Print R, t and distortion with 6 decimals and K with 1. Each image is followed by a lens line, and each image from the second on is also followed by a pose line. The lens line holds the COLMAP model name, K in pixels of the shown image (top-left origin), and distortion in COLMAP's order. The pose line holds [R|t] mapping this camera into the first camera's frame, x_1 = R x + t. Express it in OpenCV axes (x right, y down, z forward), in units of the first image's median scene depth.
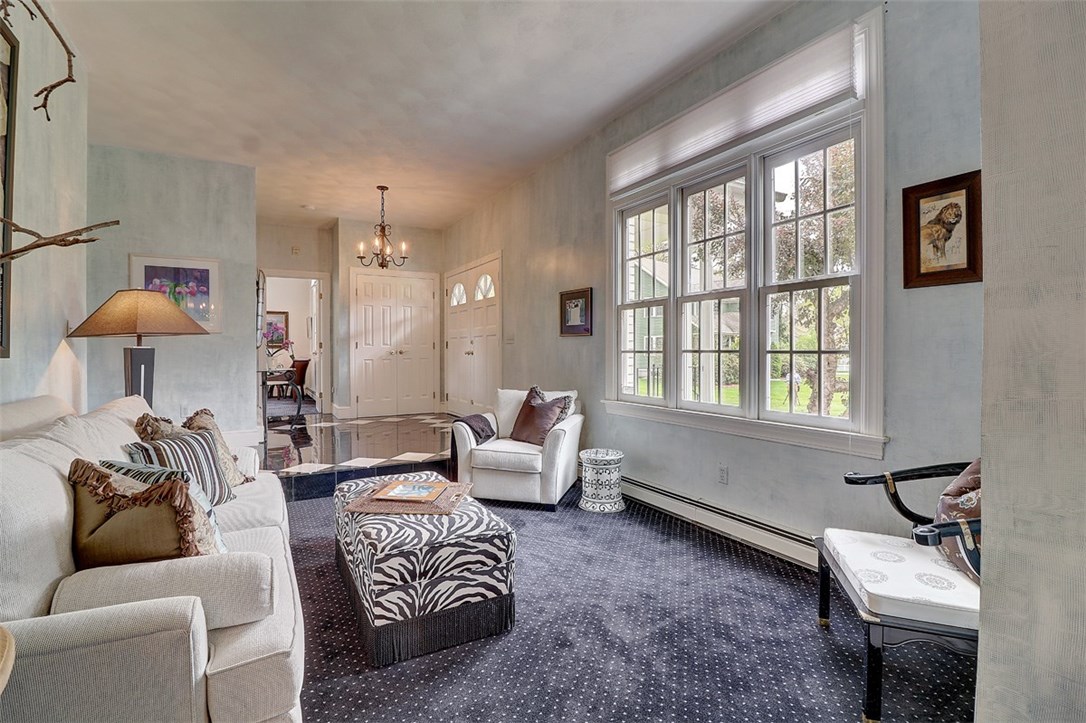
lens RADIAL K [[505.6, 0, 541.9], [0, 505.6, 353.6], [0, 0, 1]] dist [-0.003320, -0.009706]
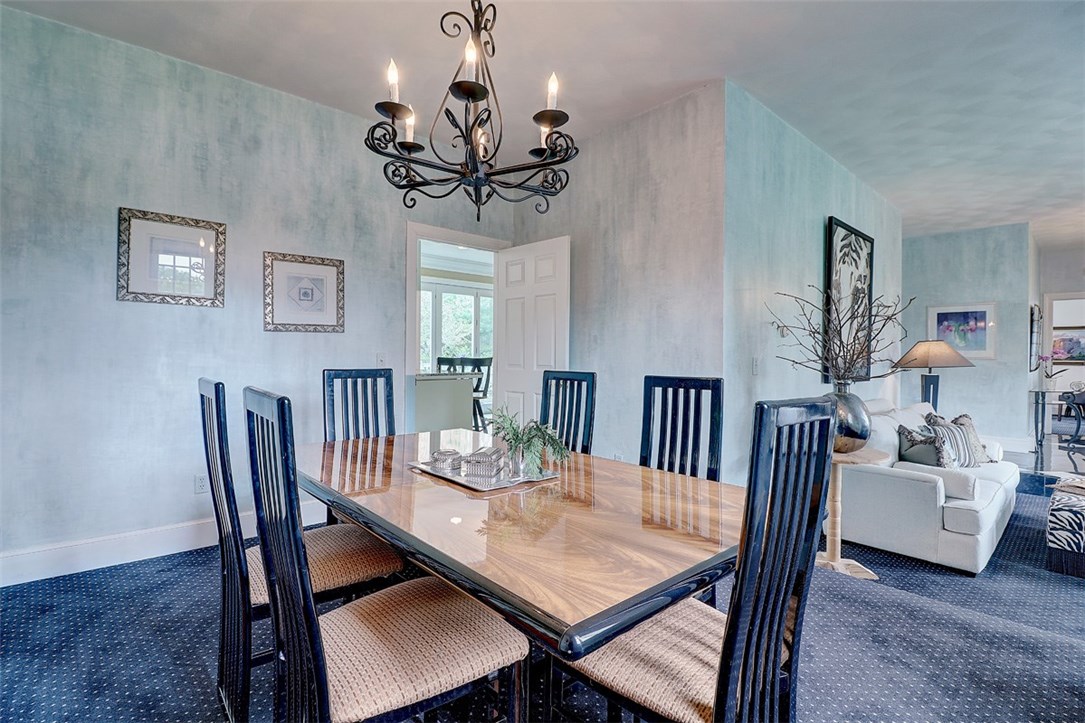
lens RADIAL K [[505.2, 0, 538.9], [0, 505.2, 357.6], [0, 0, 1]] dist [-0.003320, -0.009706]
pose [[0.218106, 0.009558, -0.975878, 0.671022], [-0.014343, 0.999875, 0.006587, -0.071988], [0.975820, 0.012560, 0.218216, -0.783257]]
